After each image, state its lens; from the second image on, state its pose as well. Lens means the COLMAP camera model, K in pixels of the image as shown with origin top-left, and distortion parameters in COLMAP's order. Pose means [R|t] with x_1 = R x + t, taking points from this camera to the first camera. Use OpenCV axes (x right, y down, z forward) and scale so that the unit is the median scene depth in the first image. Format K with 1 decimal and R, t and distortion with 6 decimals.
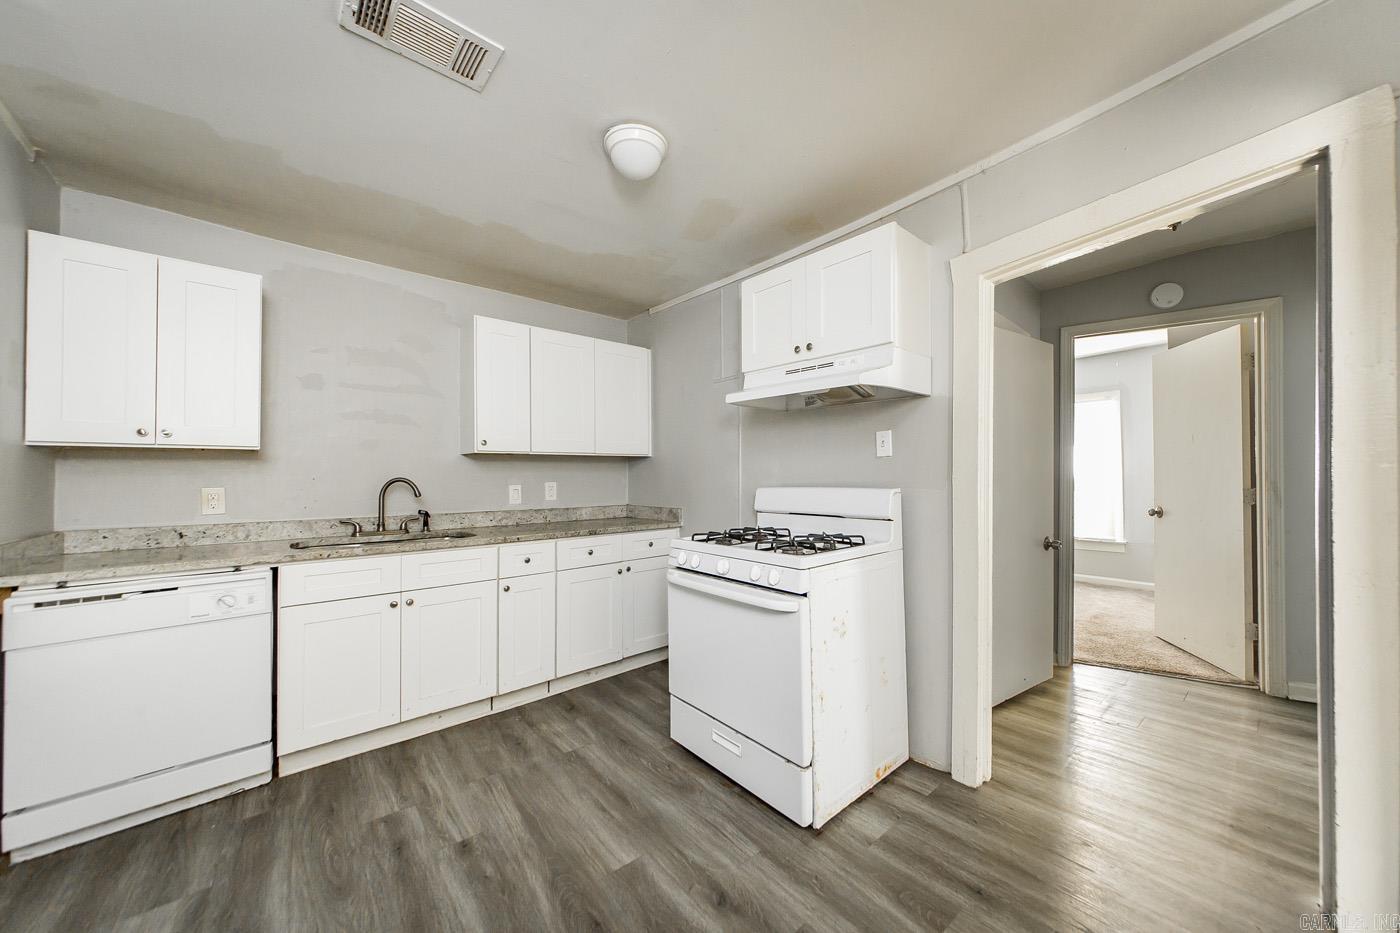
lens RADIAL K [[499.8, 0, 688.1], [0, 499.8, 465.5], [0, 0, 1]] dist [-0.002242, 0.000717]
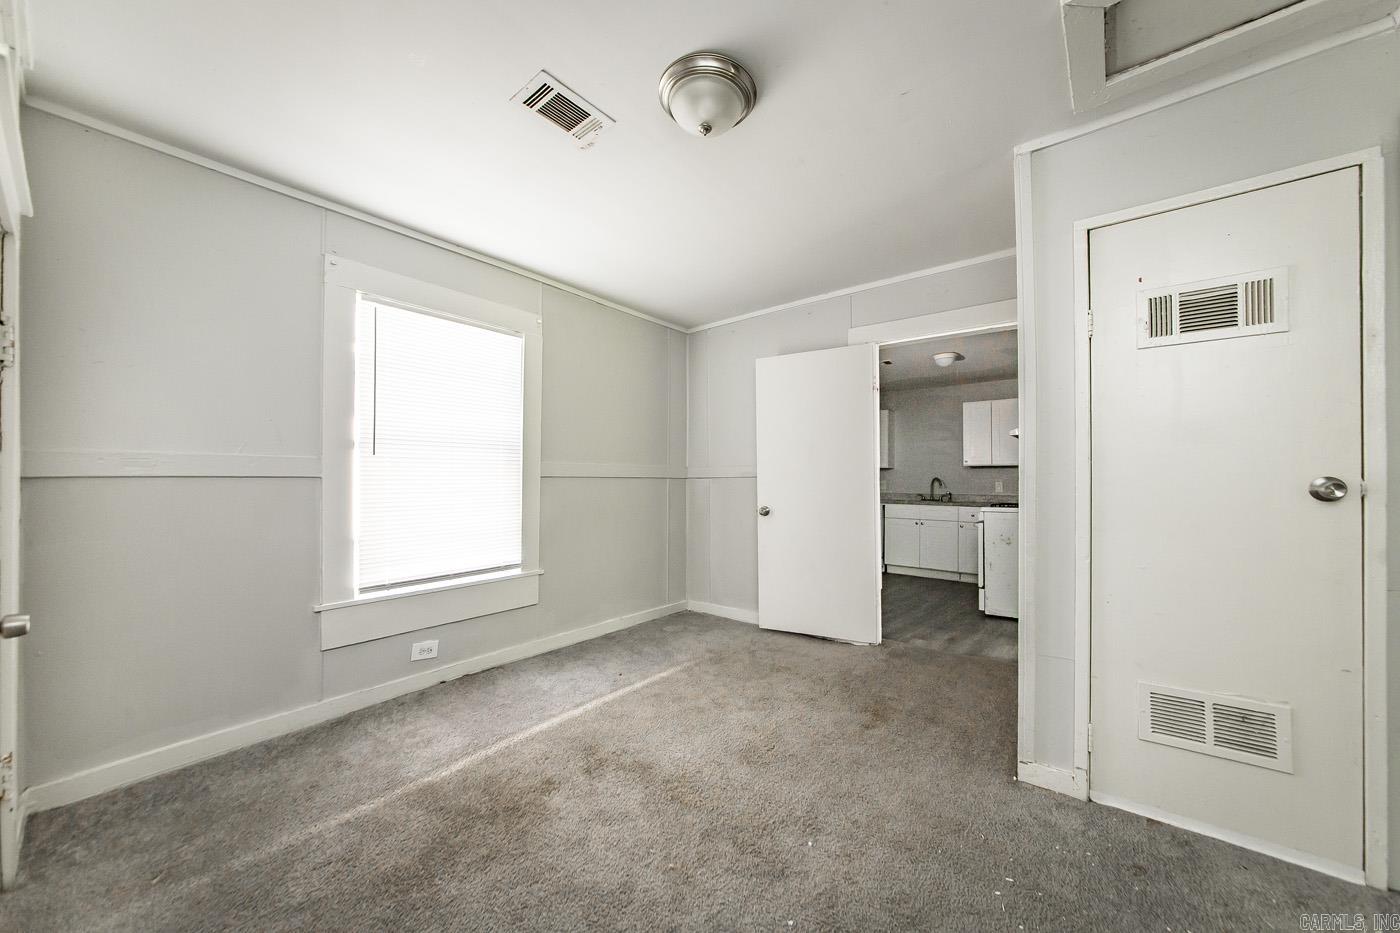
lens RADIAL K [[499.8, 0, 700.9], [0, 499.8, 474.0], [0, 0, 1]] dist [-0.002242, 0.000717]
pose [[0.174334, -0.010510, -0.984631, 1.890555], [0.017145, 0.999824, -0.007636, 0.006282], [0.984537, -0.015550, 0.174483, -0.640051]]
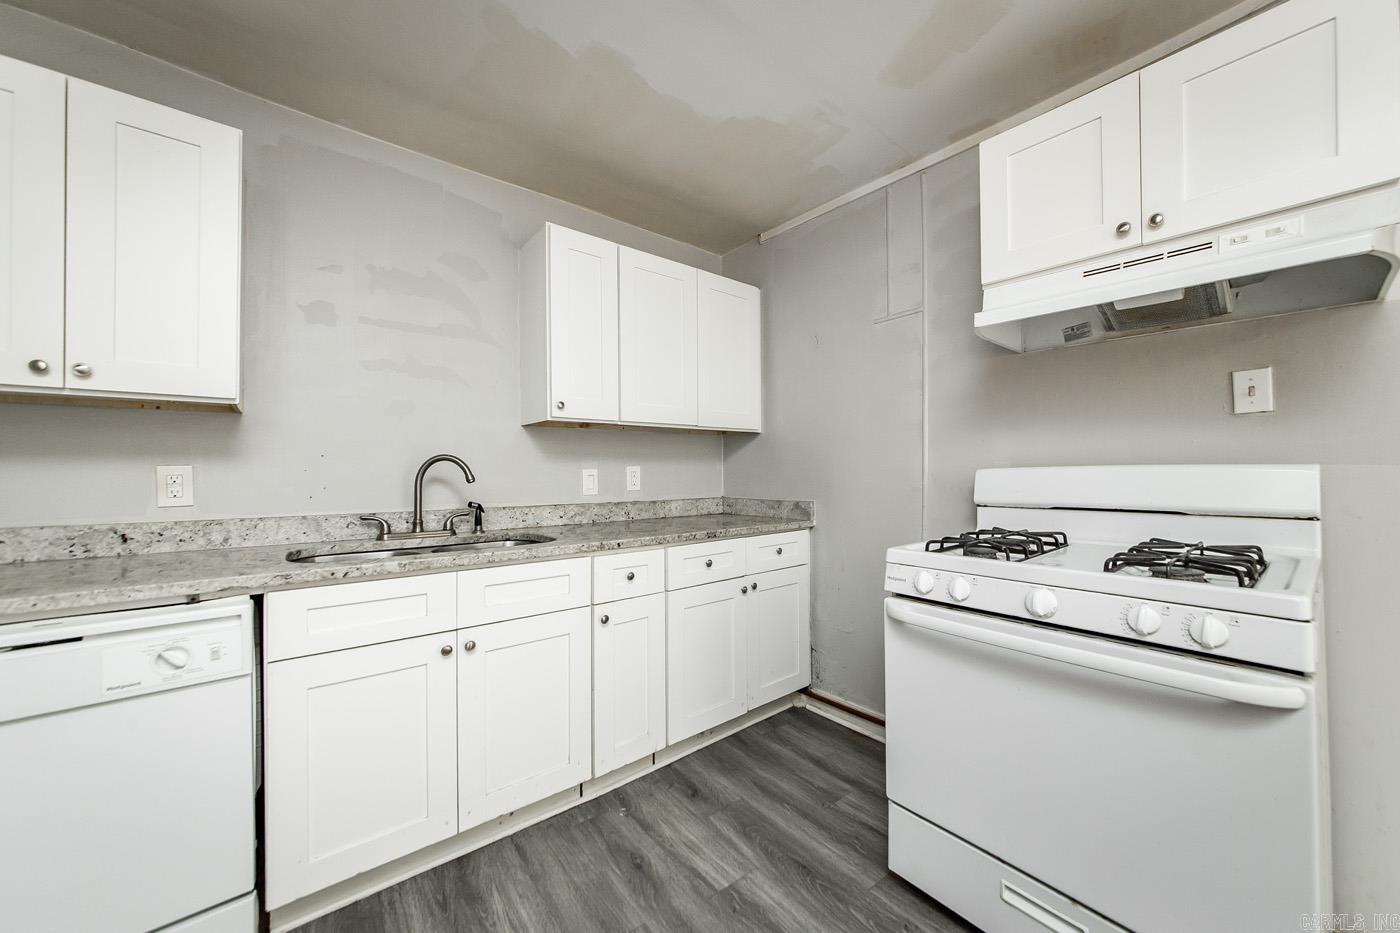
lens RADIAL K [[499.8, 0, 673.0], [0, 499.8, 469.1], [0, 0, 1]] dist [-0.002242, 0.000717]
pose [[0.999308, 0.000516, -0.037200, -0.278098], [-0.000020, 0.999911, 0.013321, 0.041061], [0.037203, -0.013311, 0.999219, 0.378959]]
